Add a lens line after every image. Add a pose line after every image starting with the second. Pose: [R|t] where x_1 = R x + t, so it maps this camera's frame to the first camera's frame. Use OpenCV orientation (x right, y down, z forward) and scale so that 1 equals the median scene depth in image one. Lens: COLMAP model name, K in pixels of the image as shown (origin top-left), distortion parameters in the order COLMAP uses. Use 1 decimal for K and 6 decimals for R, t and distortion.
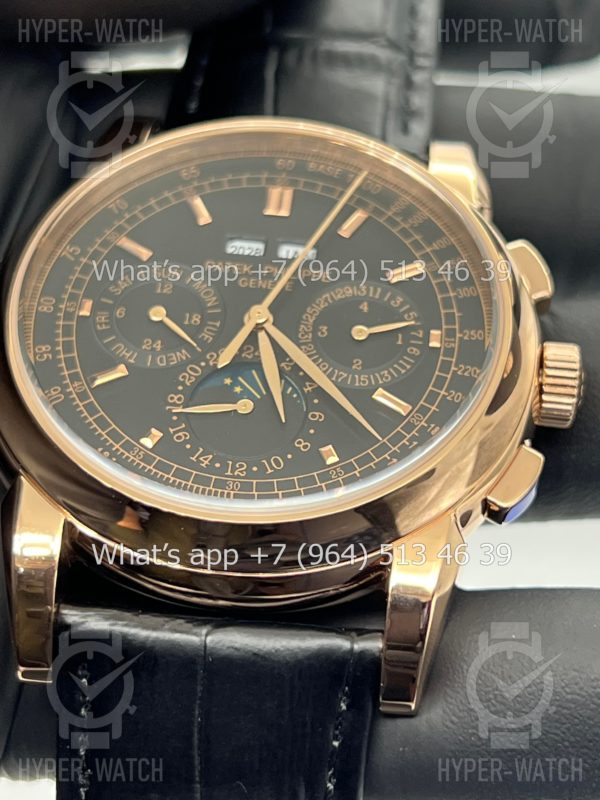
lens RADIAL K [[1835.9, 0, 317.6], [0, 1835.9, 413.0], [0, 0, 1]] dist [0.082854, 0.793226]
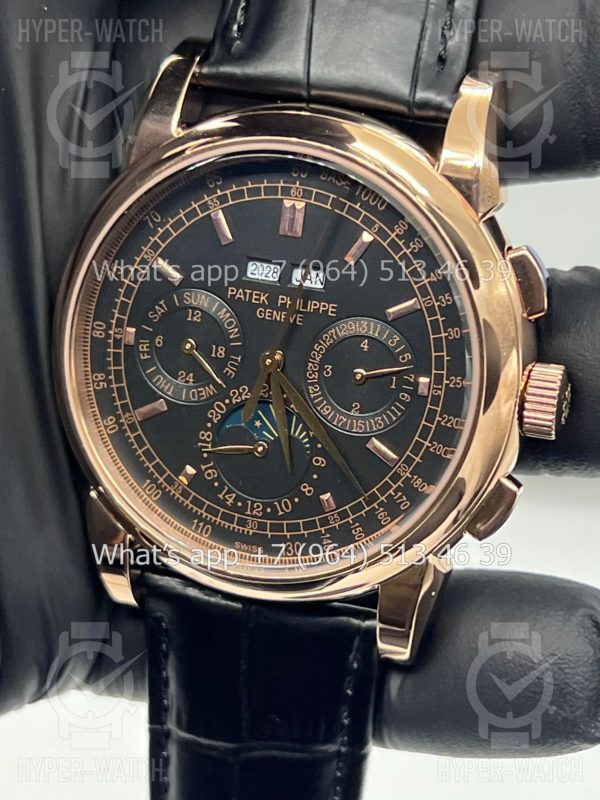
lens RADIAL K [[1835.9, 0, 317.6], [0, 1835.9, 413.0], [0, 0, 1]] dist [0.082854, 0.793226]
pose [[0.957061, 0.064124, -0.282706, 0.319699], [0.137584, 0.757911, 0.637685, -0.750457], [0.255157, -0.649199, 0.716544, 0.178084]]
